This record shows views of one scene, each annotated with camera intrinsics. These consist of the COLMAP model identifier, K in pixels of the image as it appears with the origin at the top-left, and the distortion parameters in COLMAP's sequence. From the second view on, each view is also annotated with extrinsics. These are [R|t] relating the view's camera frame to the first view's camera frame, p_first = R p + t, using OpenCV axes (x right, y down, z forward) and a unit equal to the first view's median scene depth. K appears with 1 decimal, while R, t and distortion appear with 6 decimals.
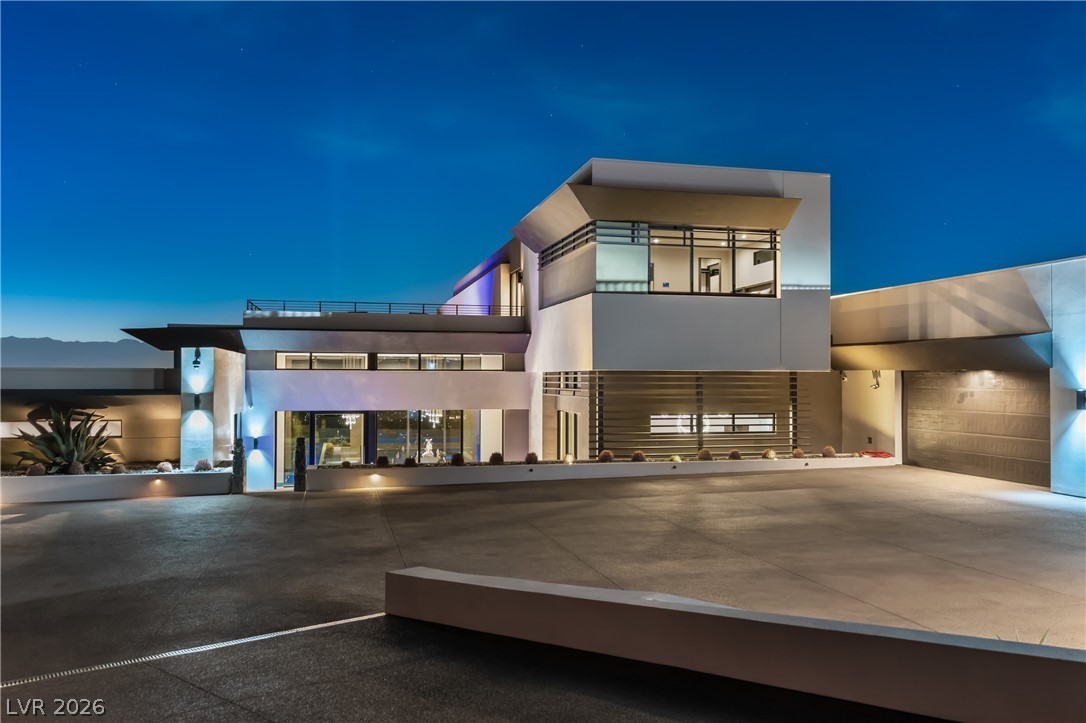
lens RADIAL K [[855.8, 0, 543.0], [0, 855.8, 361.5], [0, 0, 1]] dist [0.007915, -0.004259]
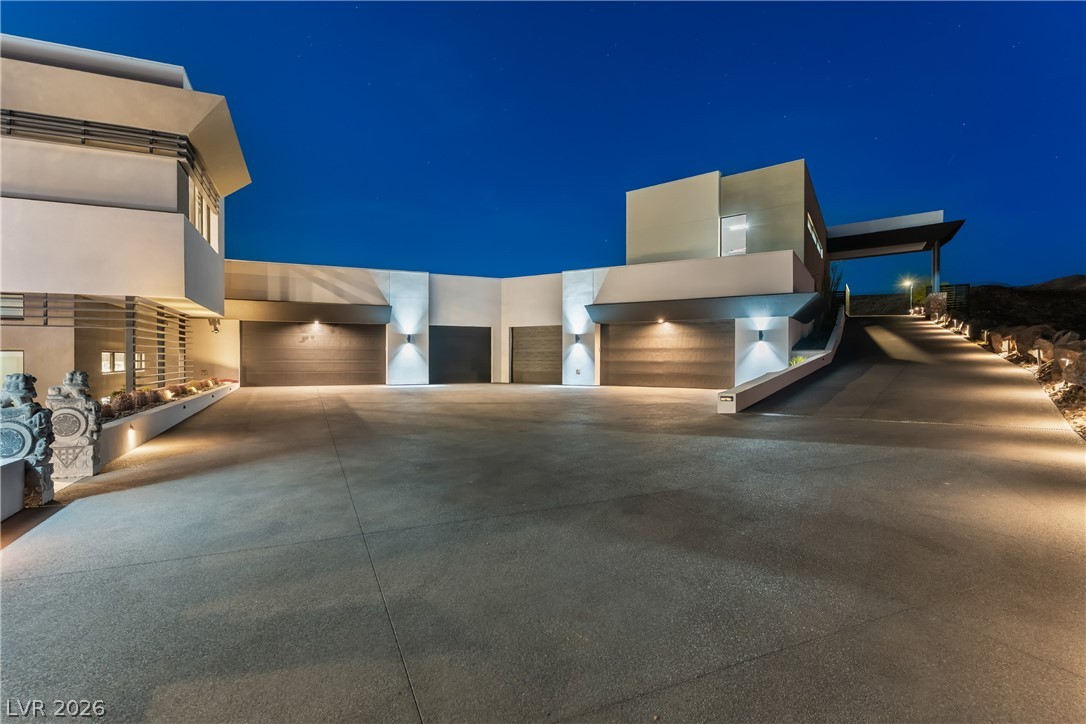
lens RADIAL K [[518.6, 0, 546.4], [0, 518.6, 359.4], [0, 0, 1]] dist [0.000927, -0.000128]
pose [[-0.127605, 0.001600, 0.991824, -0.561983], [-0.022803, 0.999730, -0.004547, 0.076054], [-0.991563, -0.023197, -0.127534, 0.683216]]
